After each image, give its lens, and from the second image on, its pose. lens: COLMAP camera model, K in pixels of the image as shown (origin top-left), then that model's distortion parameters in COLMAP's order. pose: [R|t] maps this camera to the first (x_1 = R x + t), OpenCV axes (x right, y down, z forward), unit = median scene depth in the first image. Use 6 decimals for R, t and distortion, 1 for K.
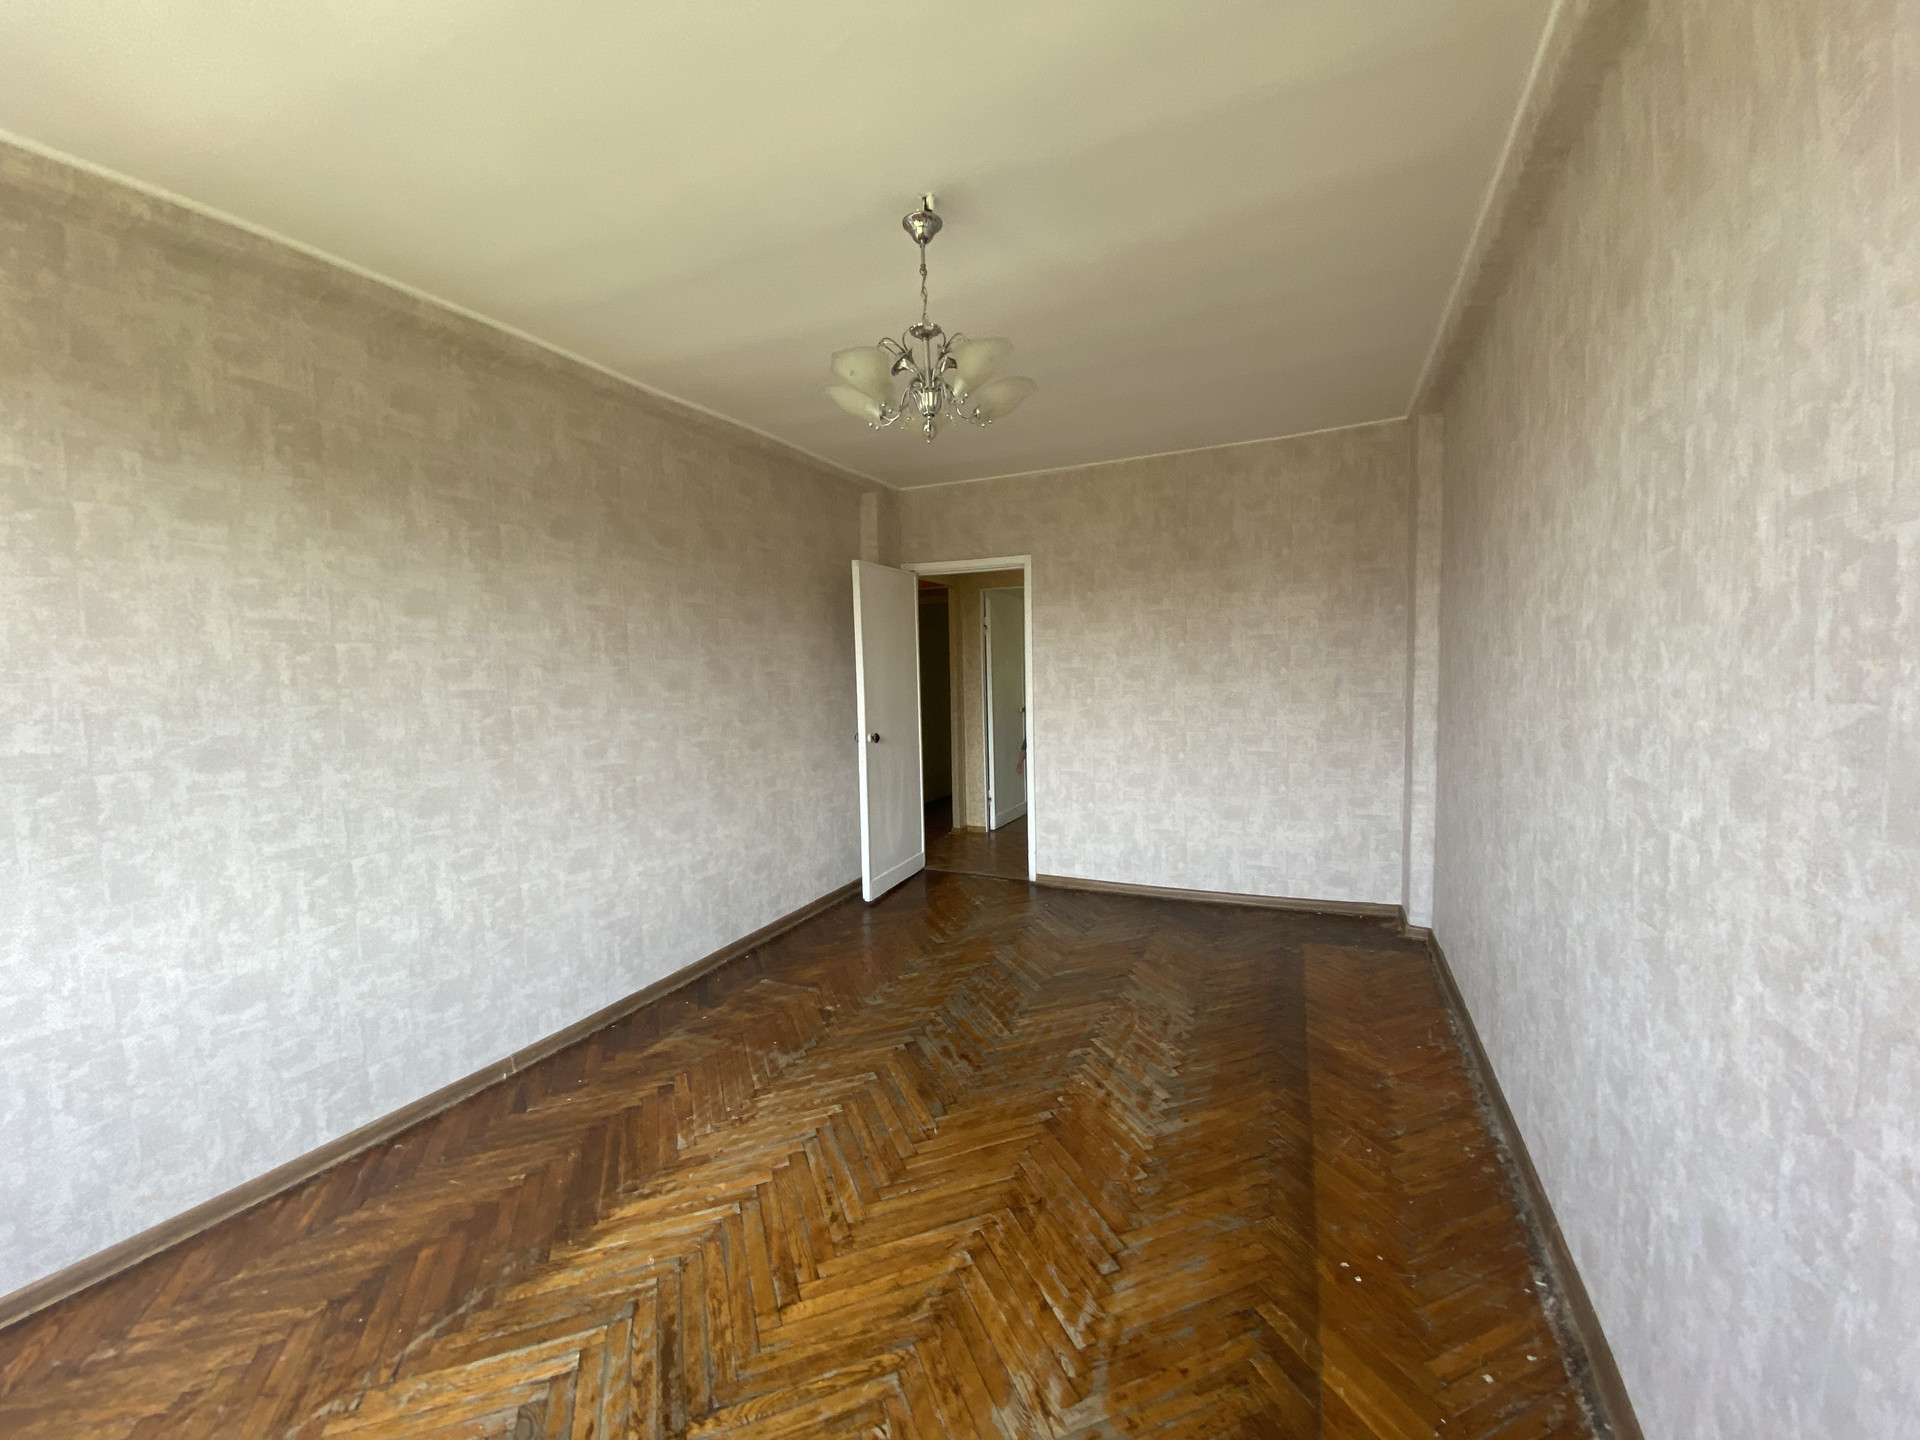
lens RADIAL K [[779.2, 0, 950.4], [0, 779.2, 721.5], [0, 0, 1]] dist [0.005977, -0.014446]
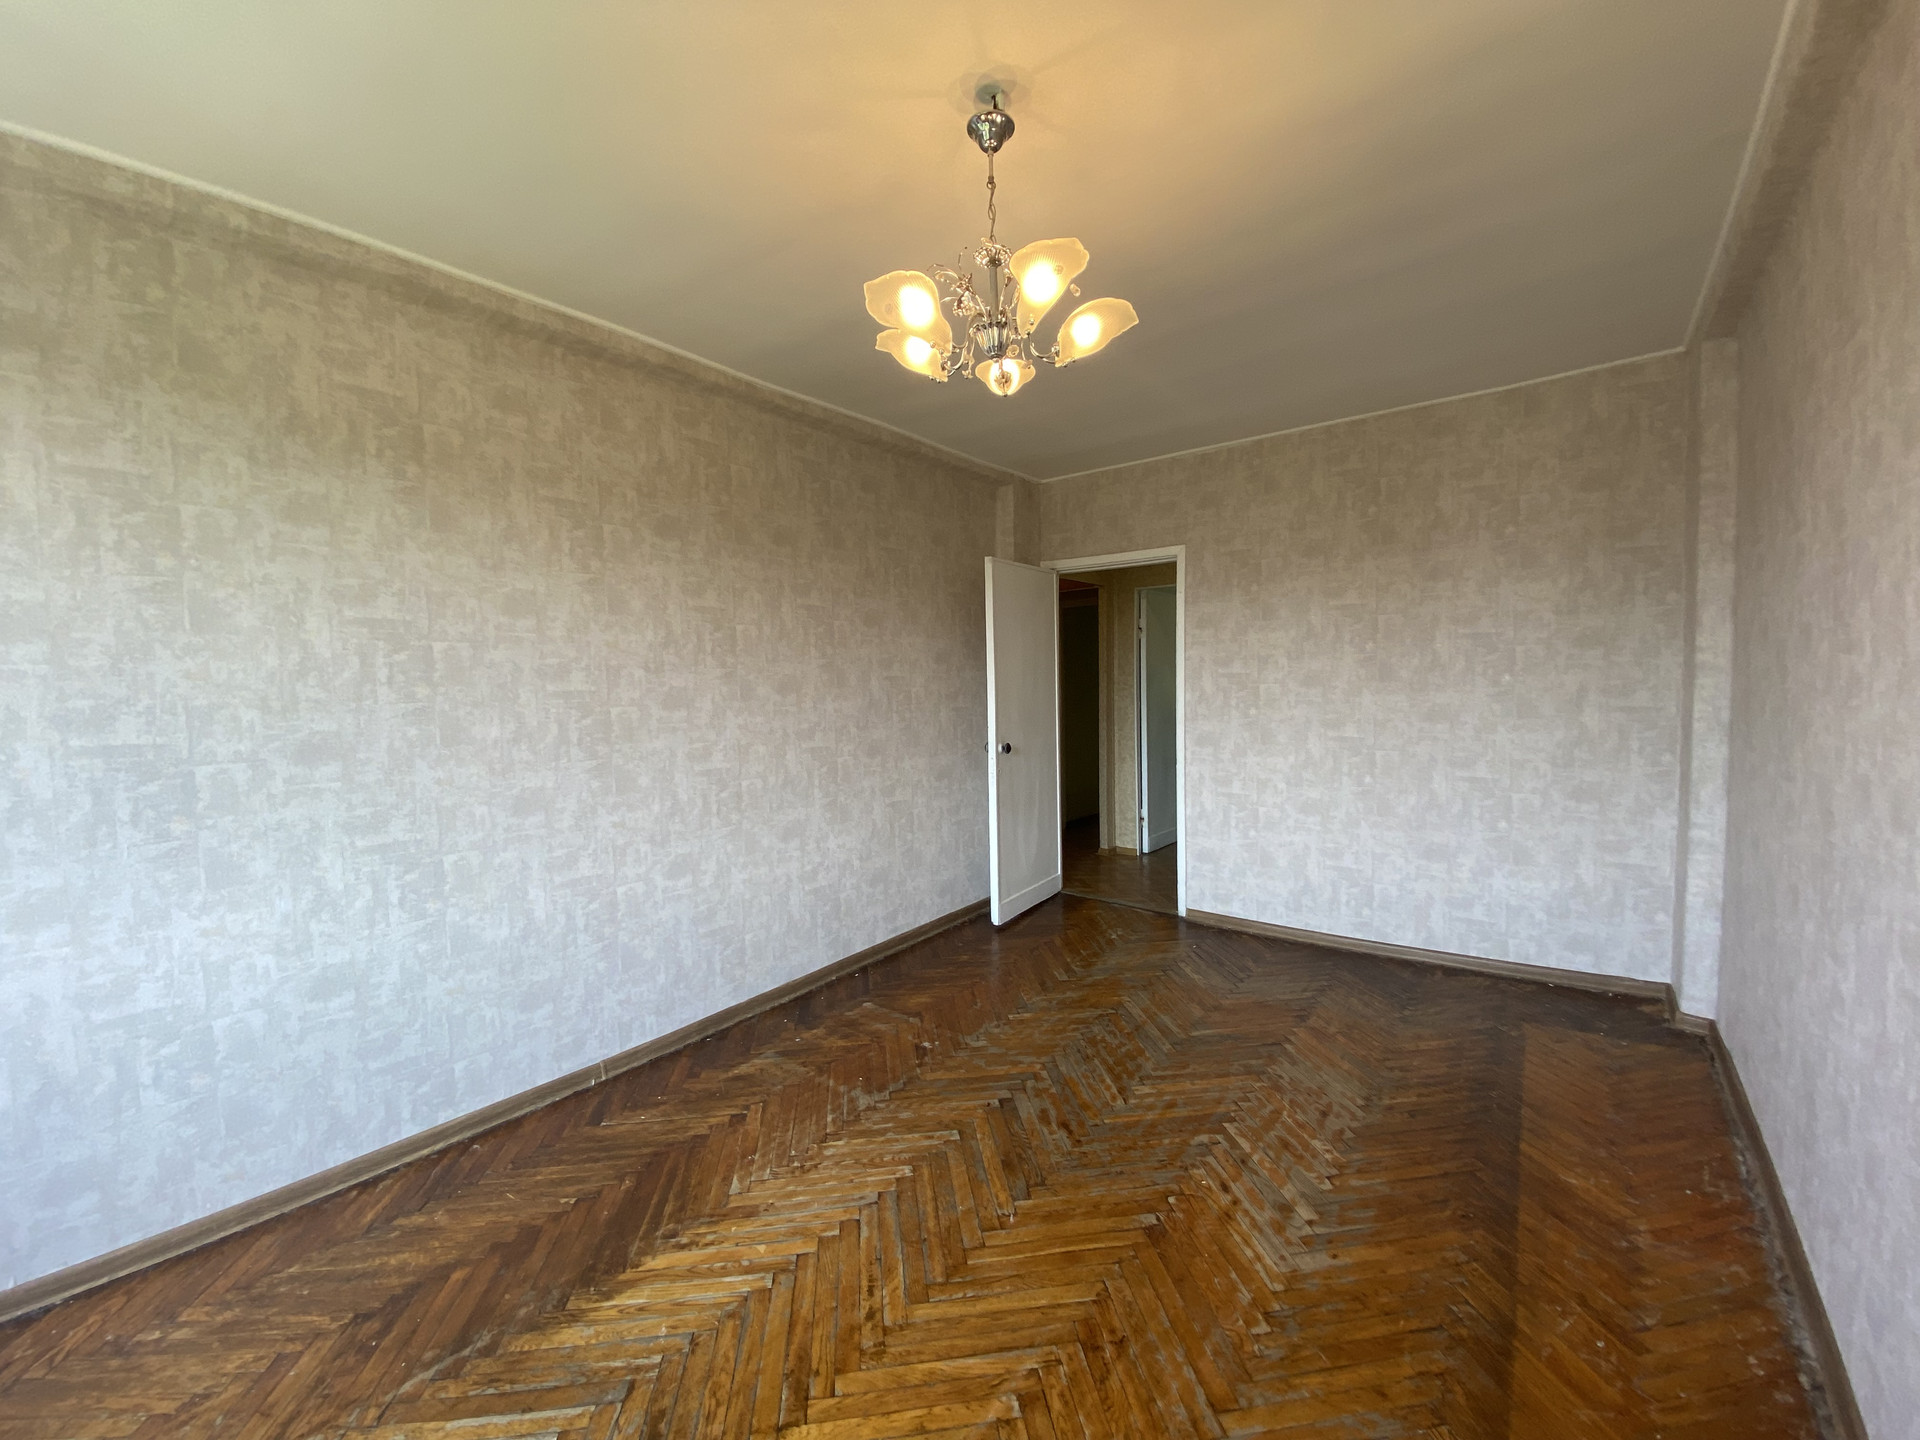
lens RADIAL K [[779.2, 0, 951.2], [0, 779.2, 721.5], [0, 0, 1]] dist [0.005977, -0.014446]
pose [[0.973259, 0.018018, -0.229004, 0.100912], [-0.020708, 0.999742, -0.009348, -0.001347], [0.228776, 0.013840, 0.973381, 0.161478]]
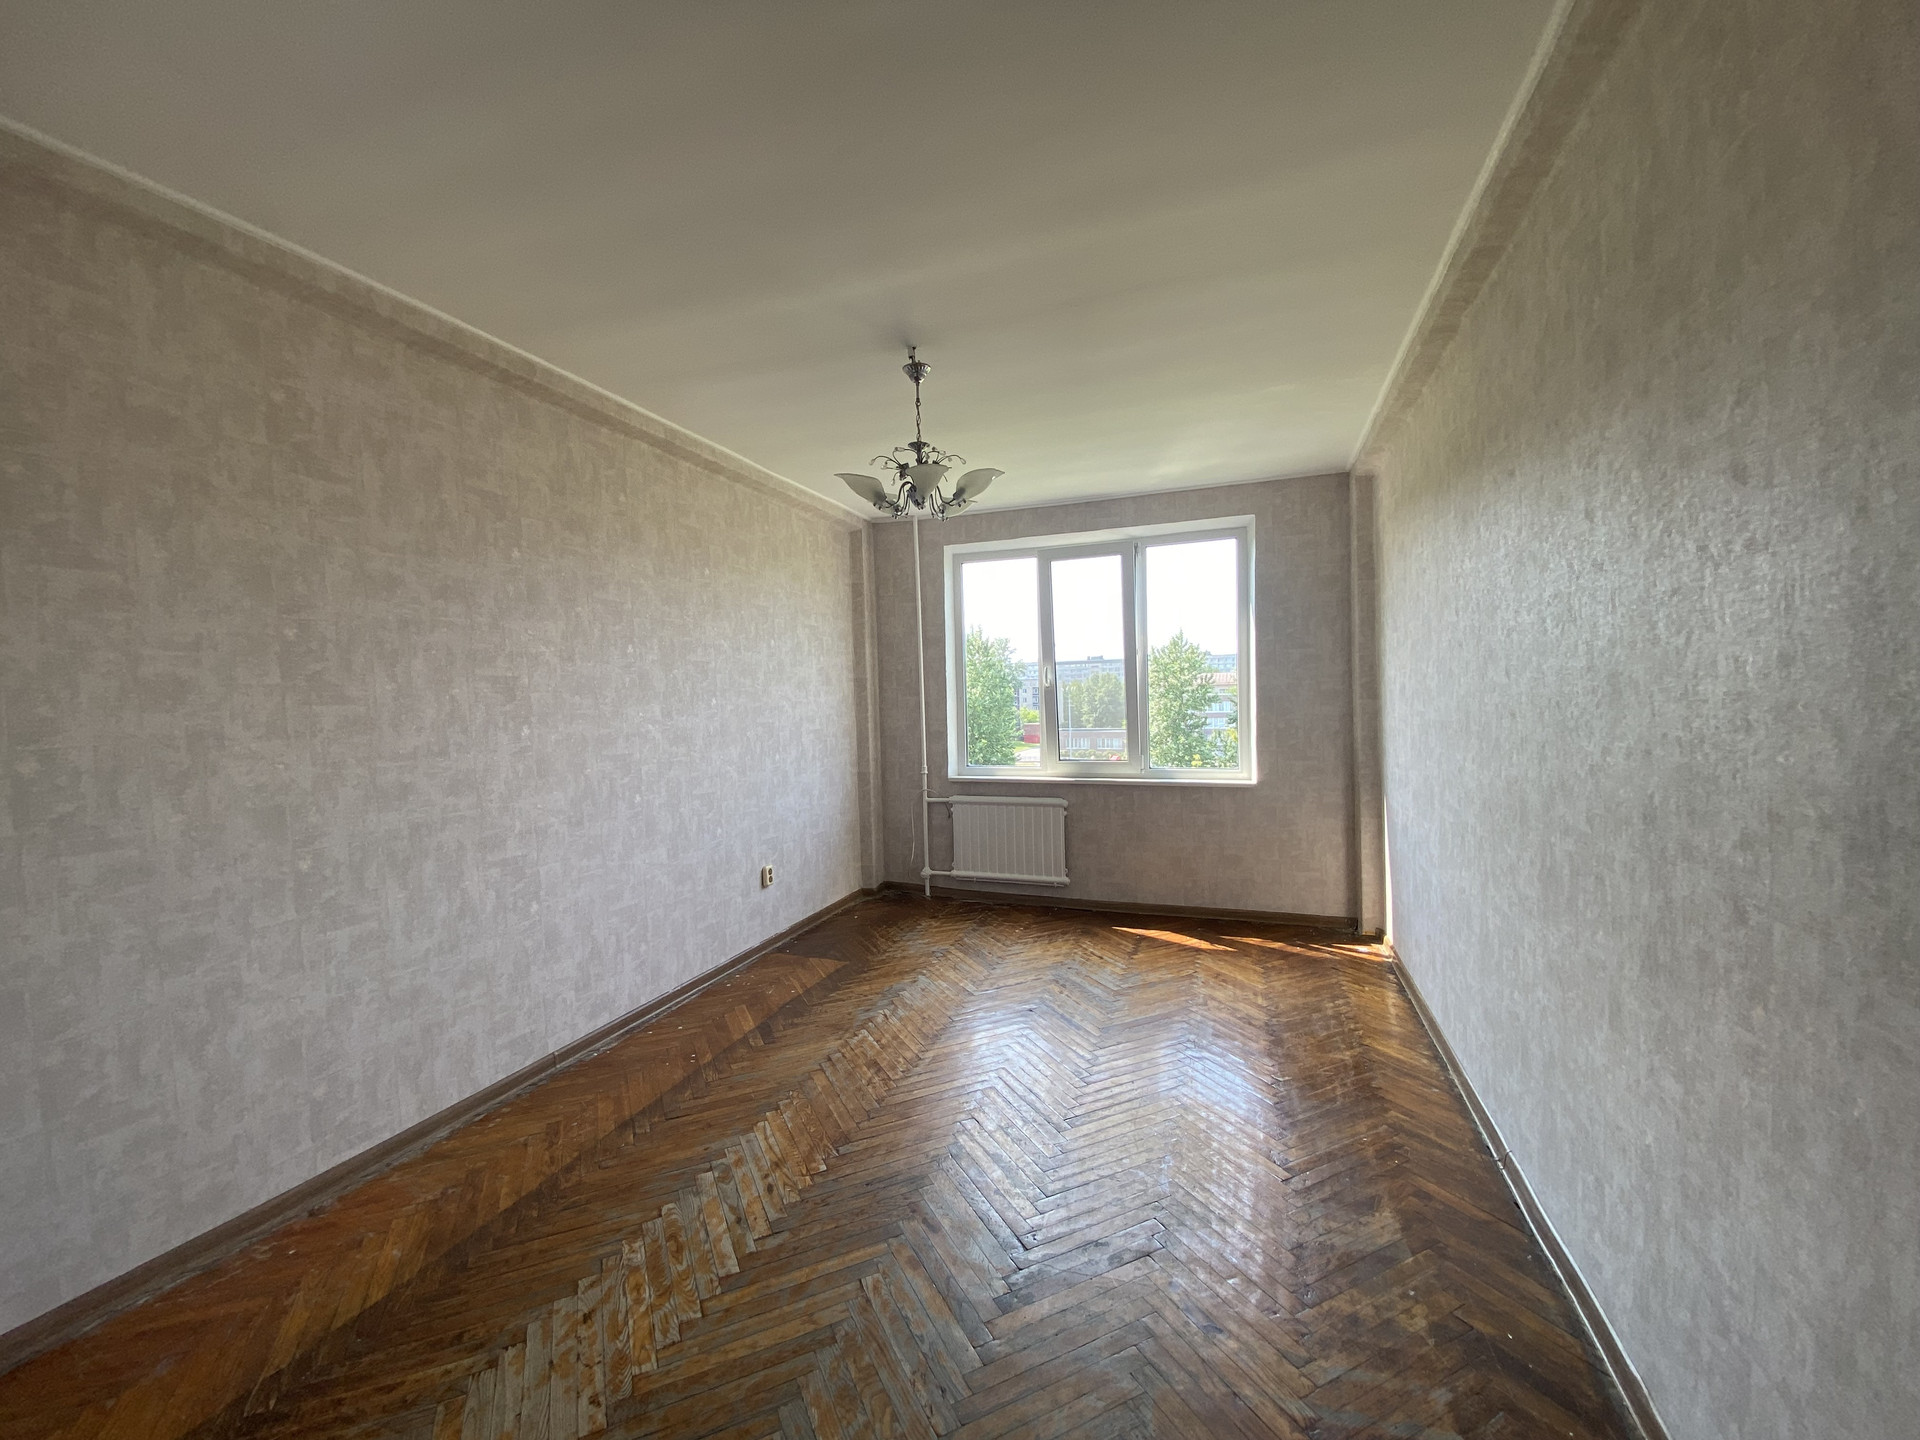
lens RADIAL K [[779.2, 0, 946.6], [0, 779.2, 718.6], [0, 0, 1]] dist [0.005977, -0.014446]
pose [[-0.995787, 0.054995, -0.073369, 0.037737], [0.047831, 0.994226, 0.096058, -0.123948], [0.078228, 0.092144, -0.992668, 2.007254]]
